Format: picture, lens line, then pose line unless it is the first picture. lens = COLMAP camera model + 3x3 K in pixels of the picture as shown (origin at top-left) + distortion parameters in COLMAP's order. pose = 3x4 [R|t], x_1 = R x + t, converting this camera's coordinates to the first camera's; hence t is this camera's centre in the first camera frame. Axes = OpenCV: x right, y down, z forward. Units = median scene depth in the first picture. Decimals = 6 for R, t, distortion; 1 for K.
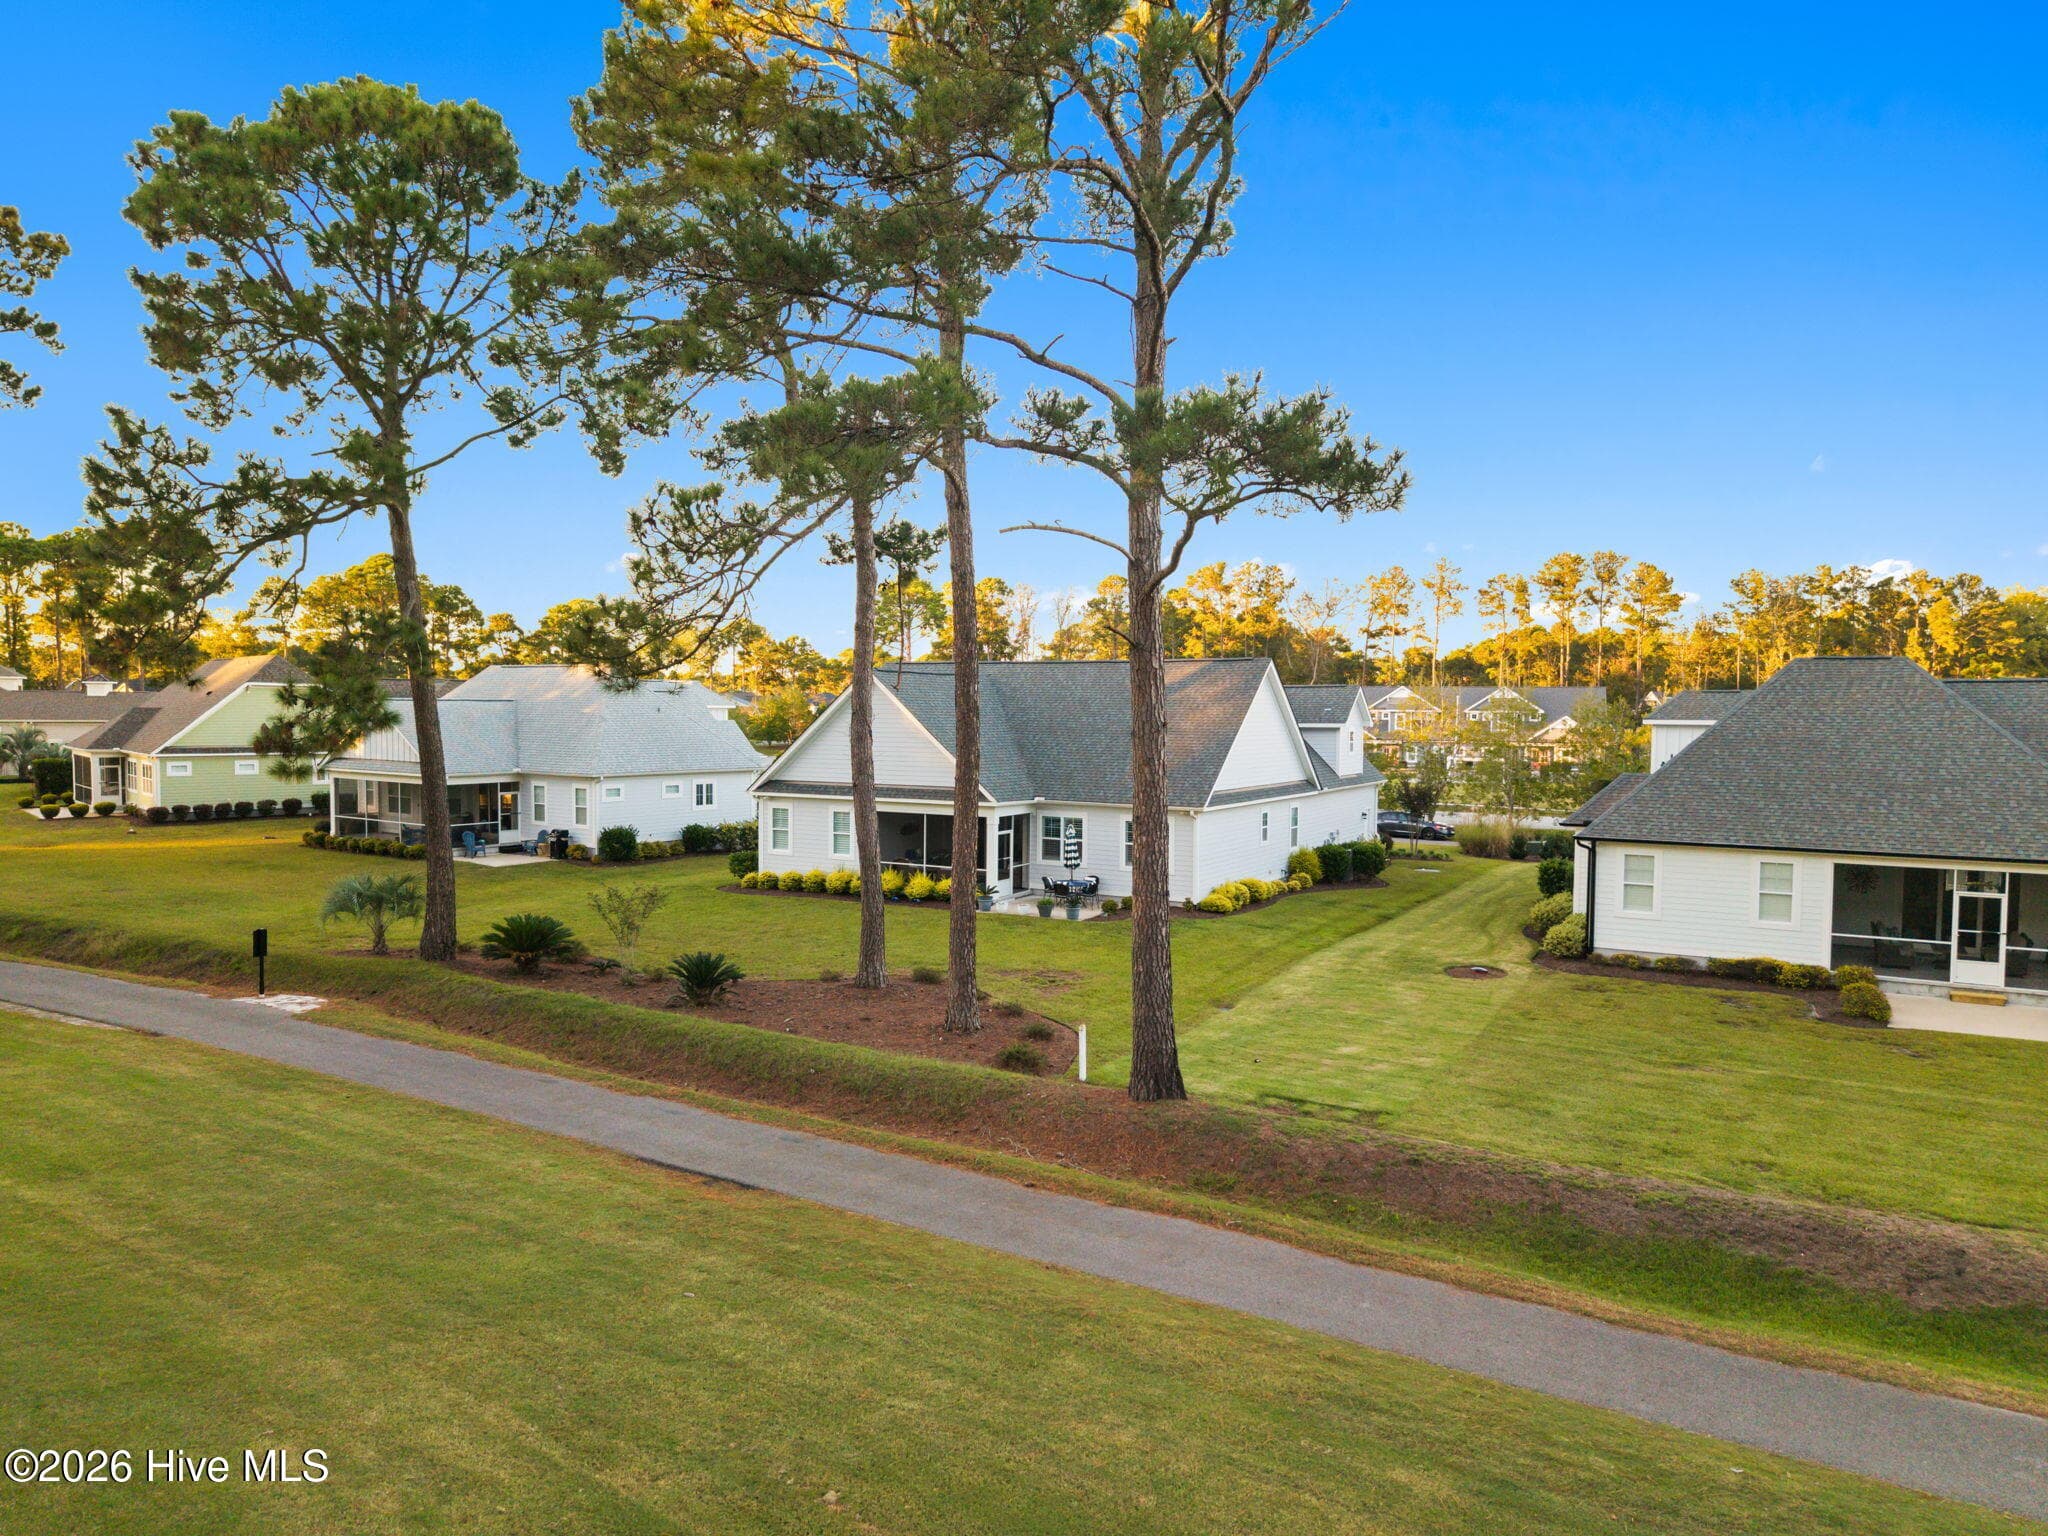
lens RADIAL K [[1366.4, 0, 1024.0], [0, 1366.4, 768.0], [0, 0, 1]] dist [0.005212, 0.000710]
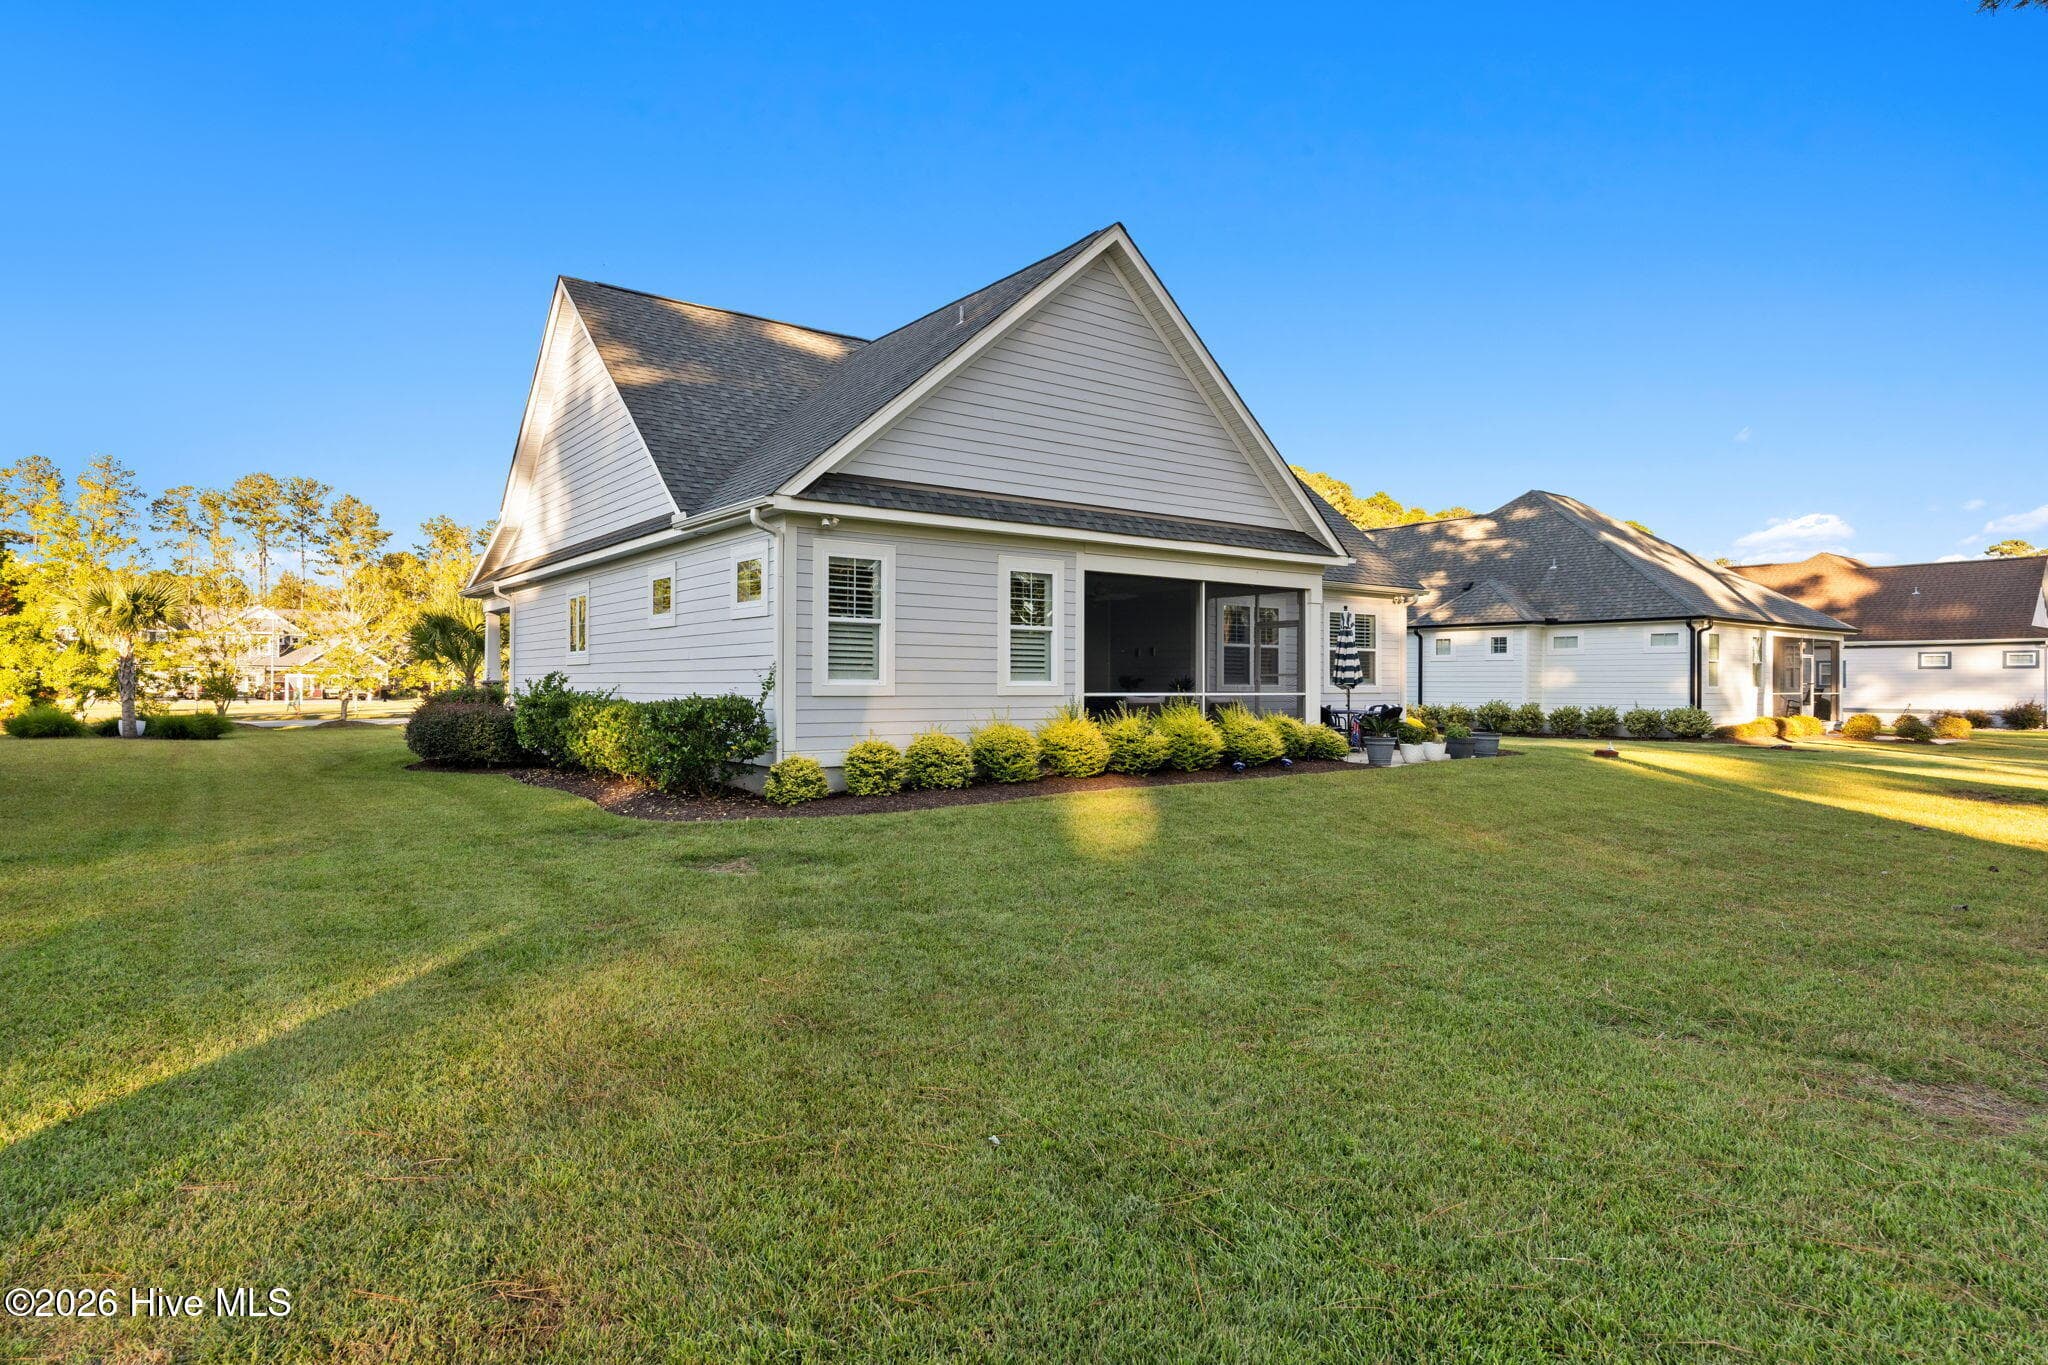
lens RADIAL K [[1133.3, 0, 1024.0], [0, 1133.3, 682.5], [0, 0, 1]] dist [-0.000036, 0.000044]
pose [[0.392637, -0.007340, 0.919664, -0.452523], [0.036016, 0.999324, -0.007401, 0.068875], [-0.918988, 0.036028, 0.392636, 0.915254]]
